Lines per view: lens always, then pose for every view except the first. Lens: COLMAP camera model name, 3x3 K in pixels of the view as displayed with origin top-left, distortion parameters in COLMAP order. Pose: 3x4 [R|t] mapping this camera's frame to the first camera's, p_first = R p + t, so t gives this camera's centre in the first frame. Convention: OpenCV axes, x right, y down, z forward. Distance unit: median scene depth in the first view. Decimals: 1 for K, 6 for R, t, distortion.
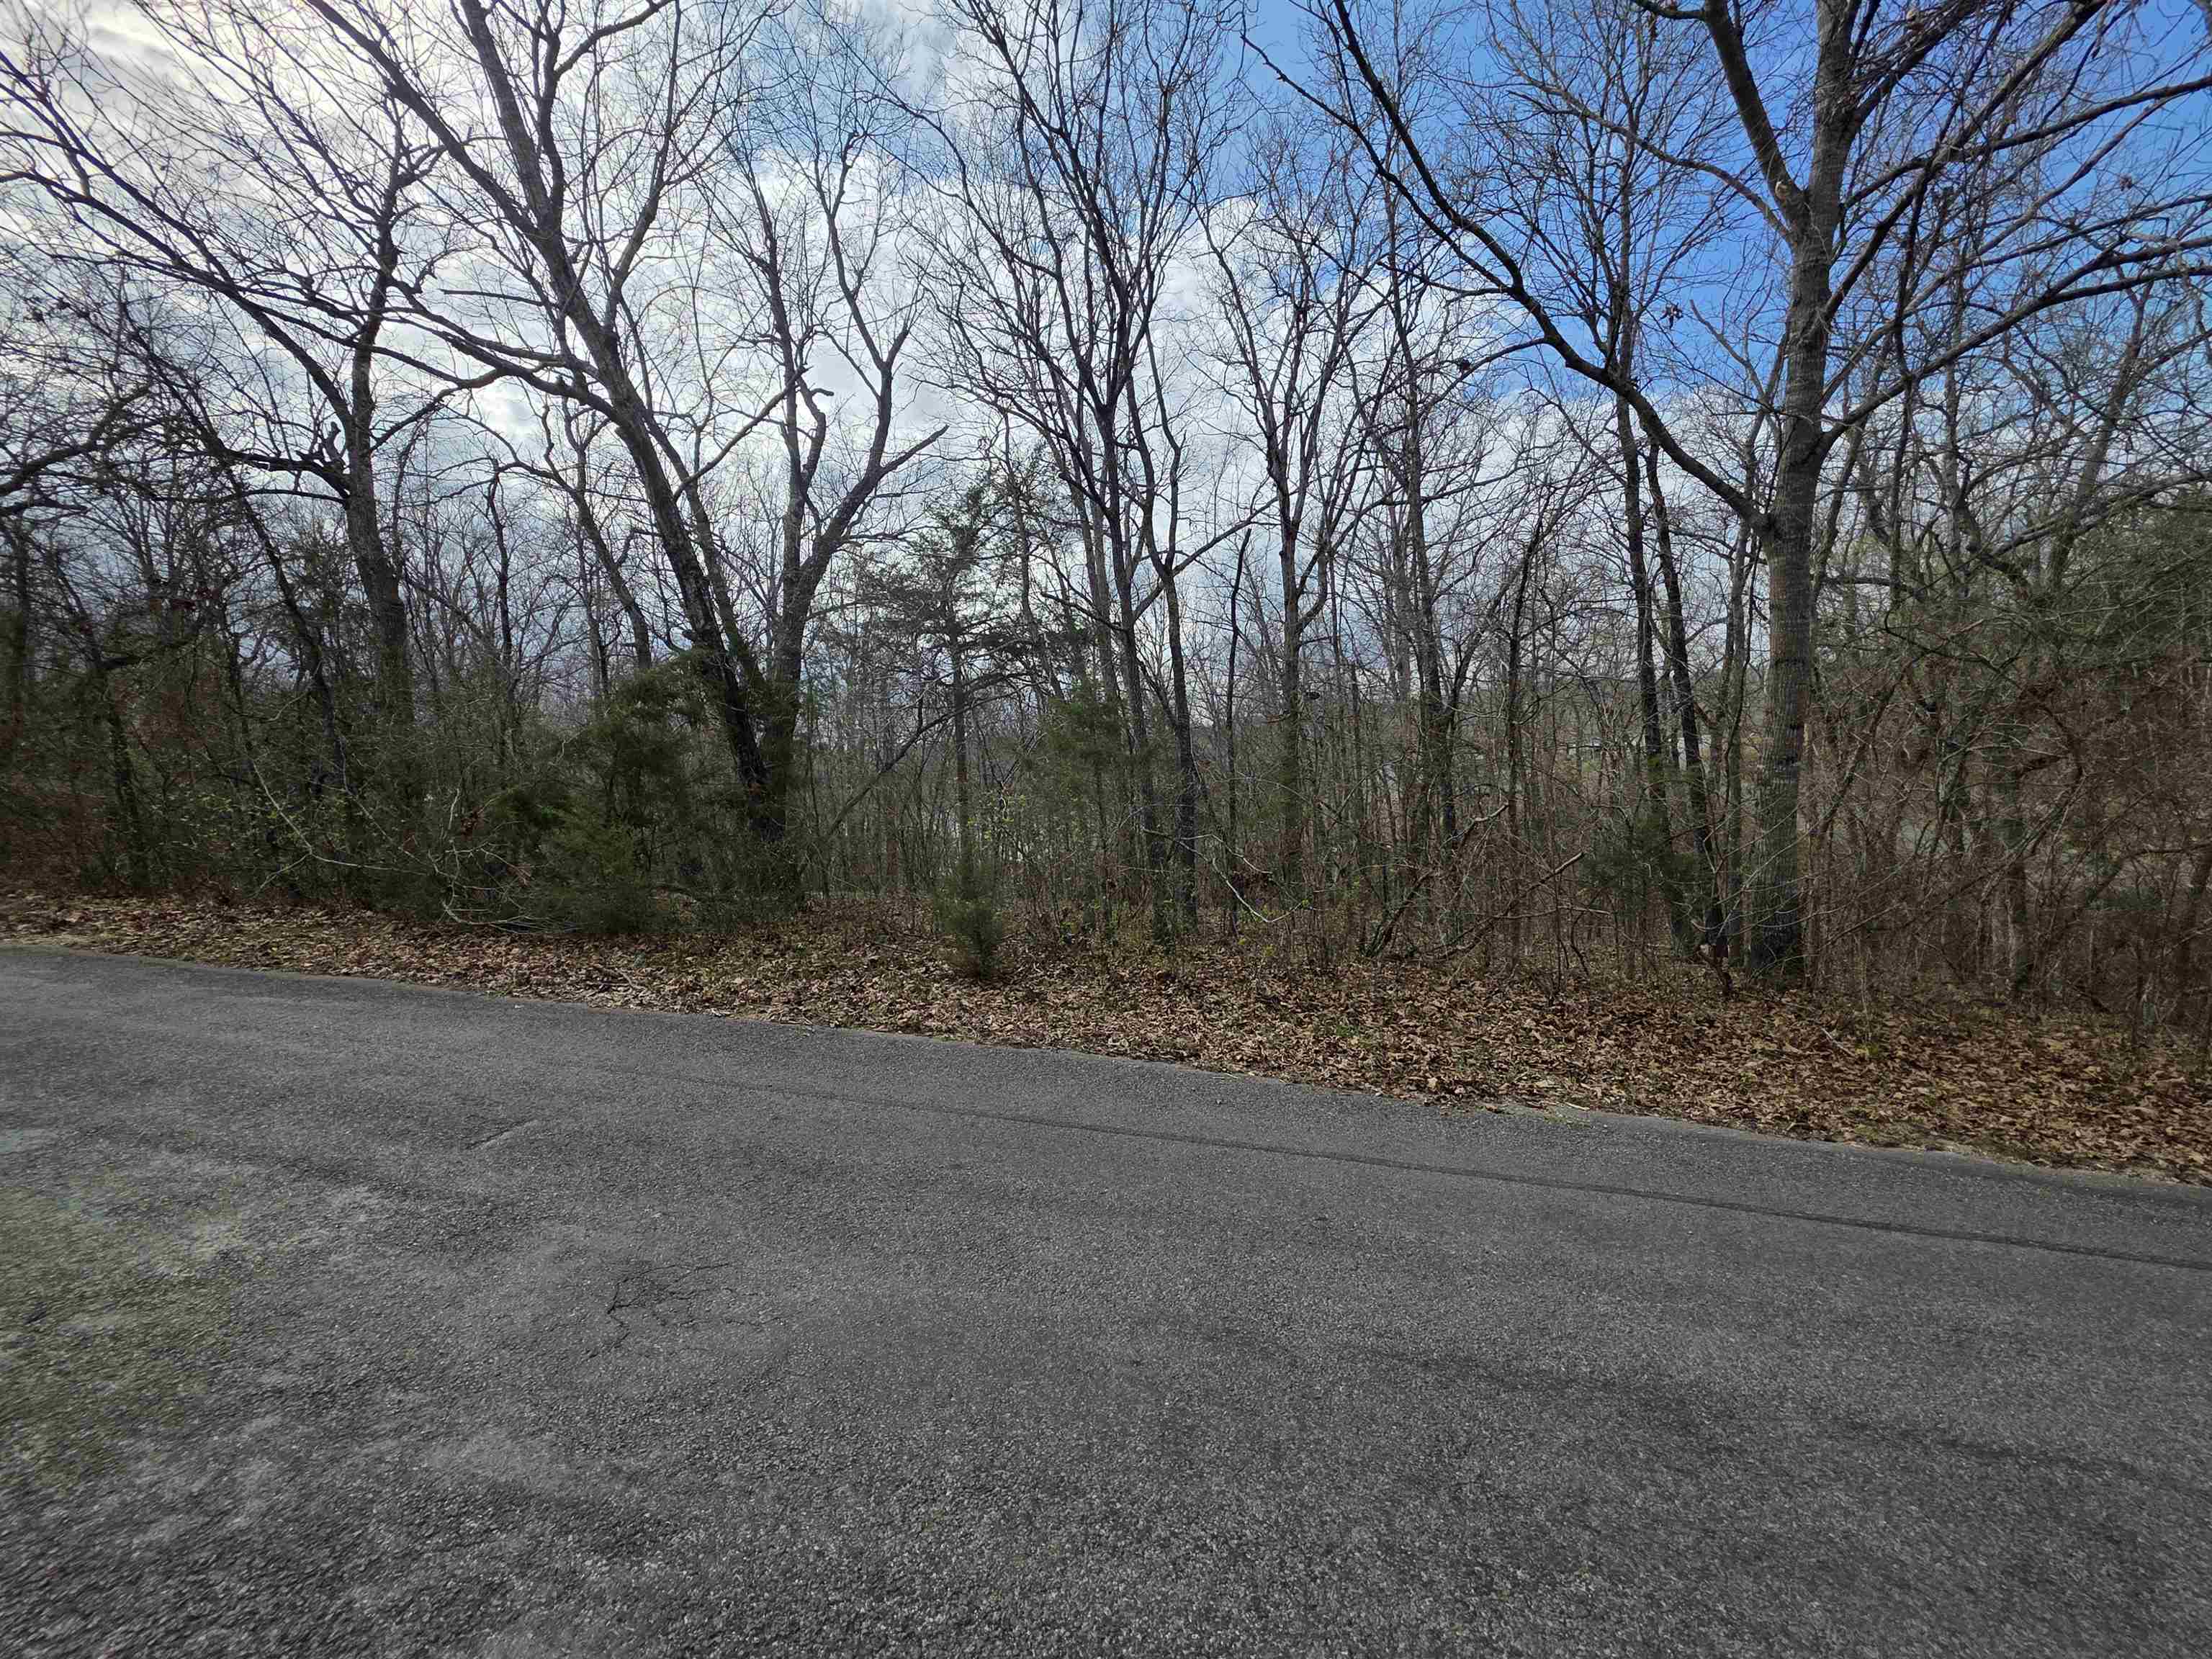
lens RADIAL K [[877.0, 0, 1130.3], [0, 877.0, 823.4], [0, 0, 1]] dist [0.002316, 0.000227]
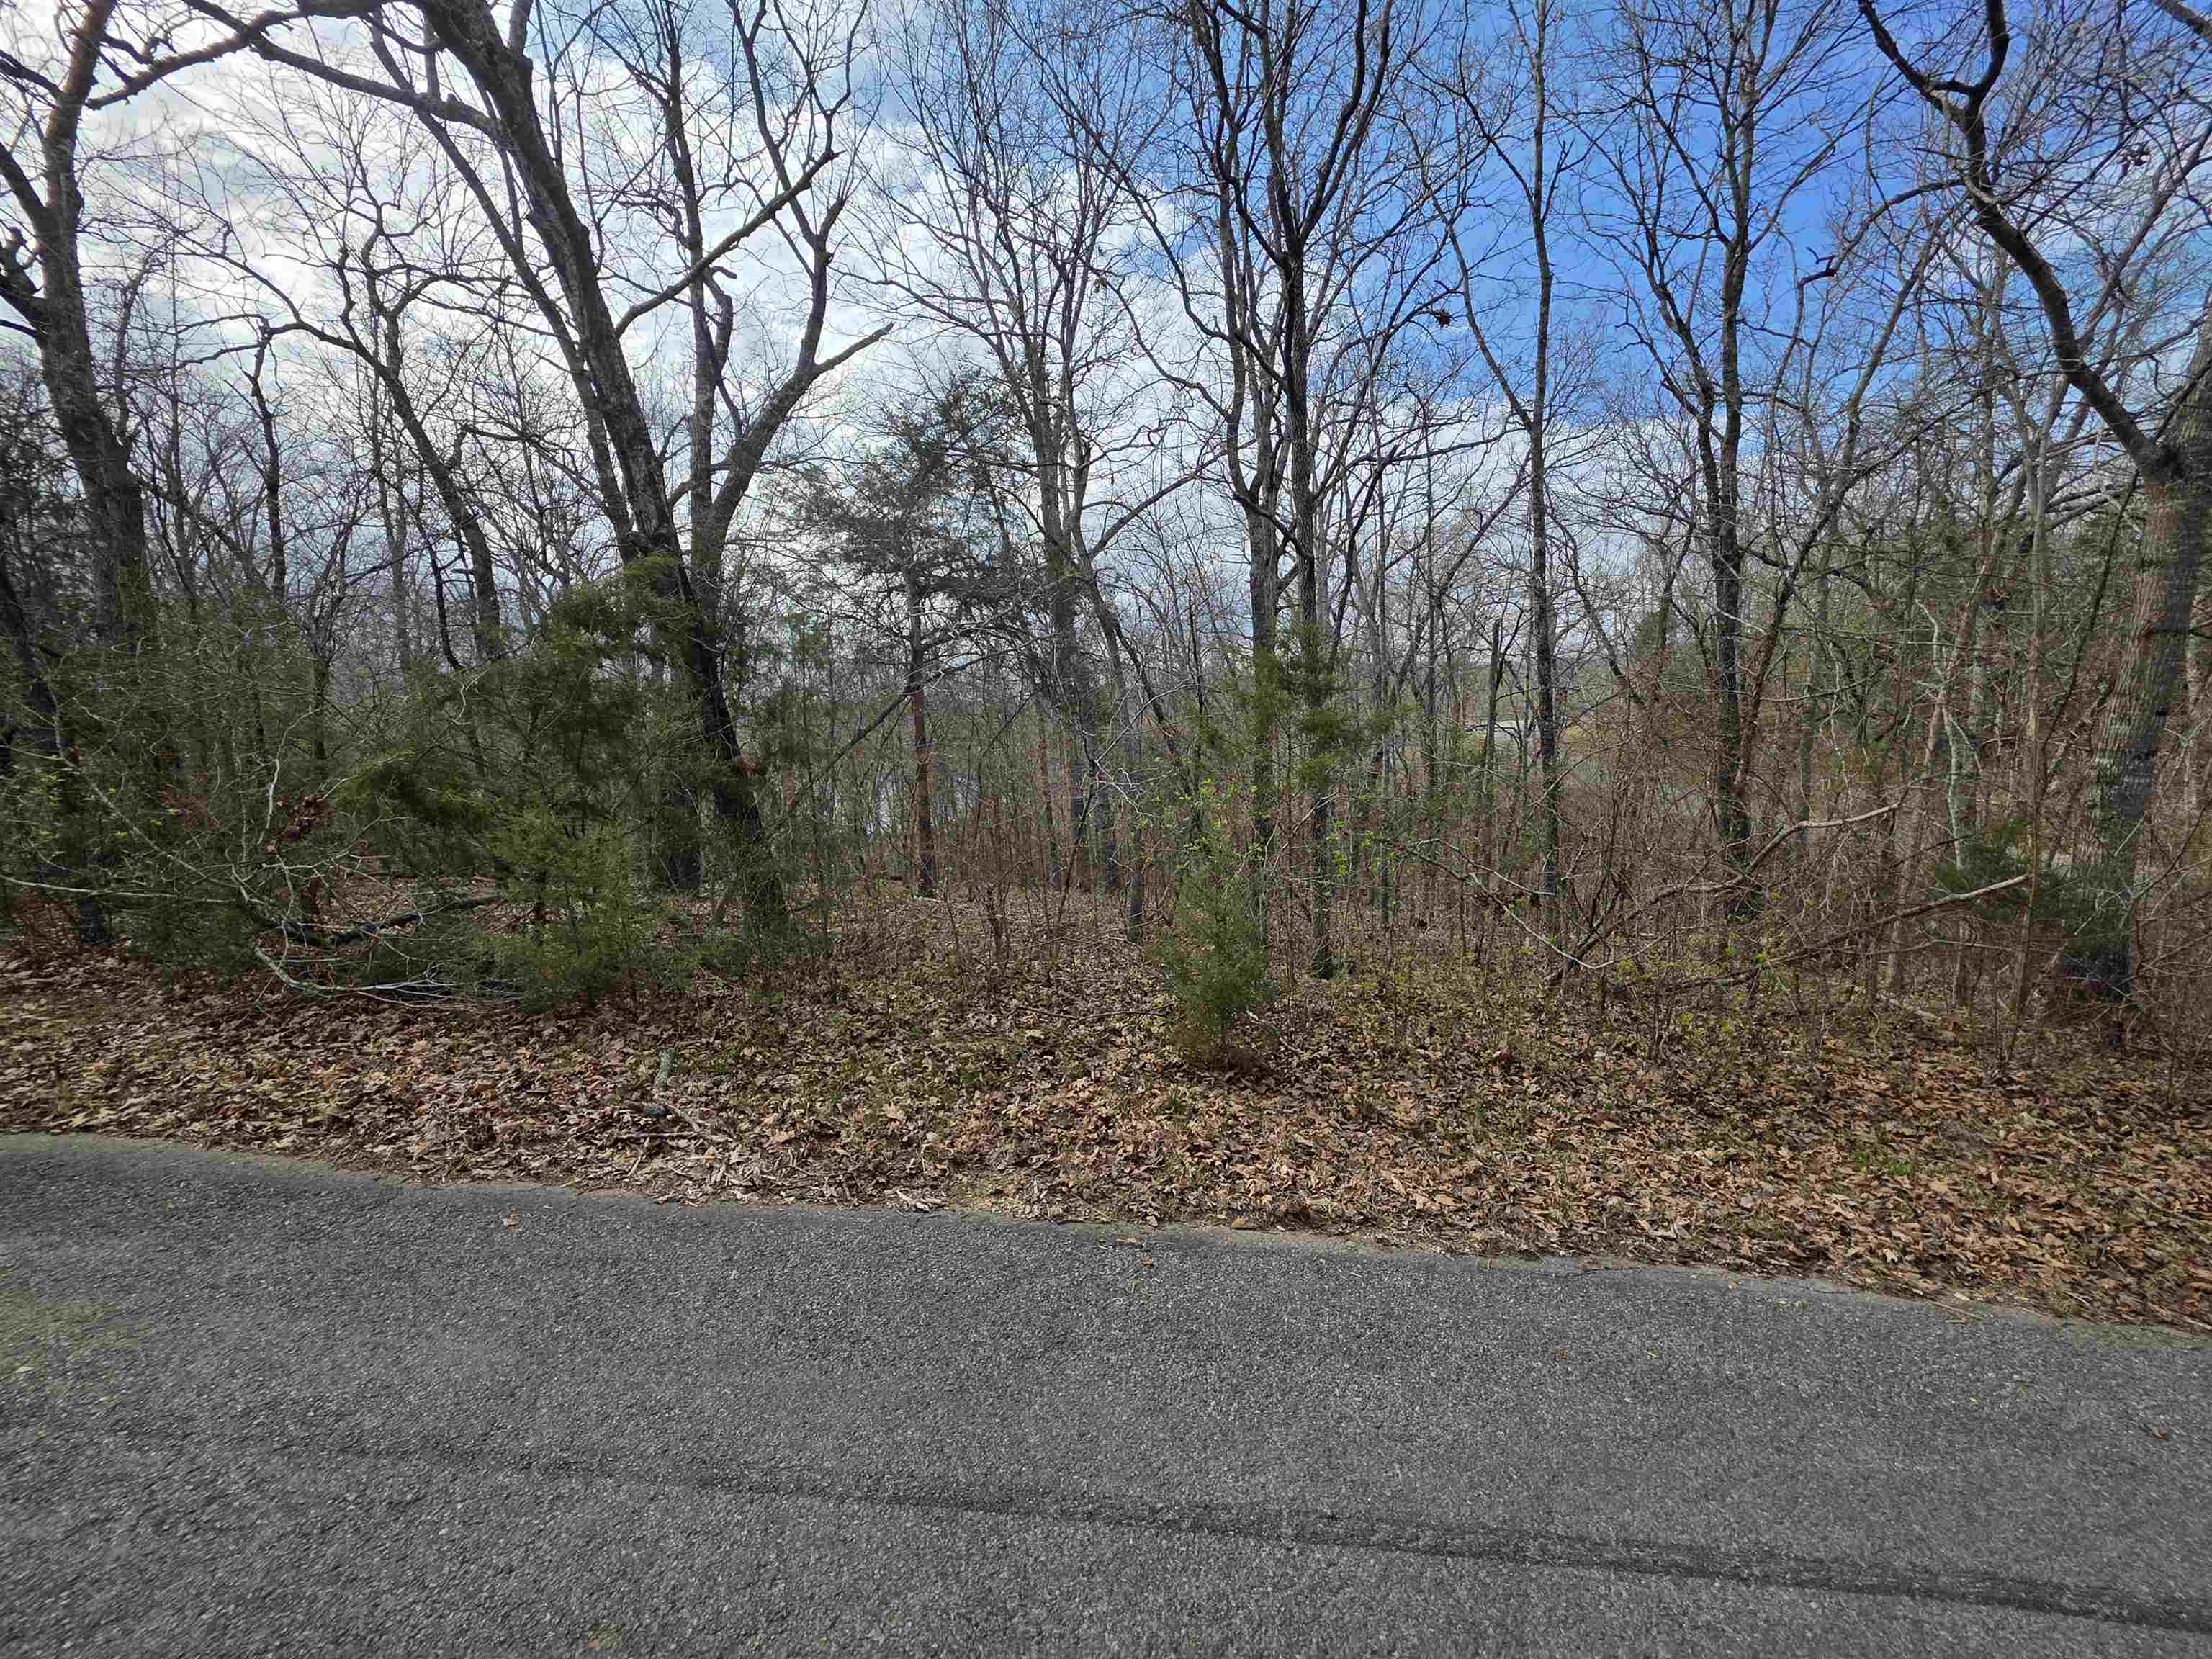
lens RADIAL K [[865.4, 0, 1116.8], [0, 865.4, 830.5], [0, 0, 1]] dist [0.002528, -0.001159]
pose [[0.987307, 0.005320, 0.158731, -0.193265], [-0.011722, 0.999154, 0.039421, -0.013222], [-0.158387, -0.040781, 0.986535, 0.211402]]
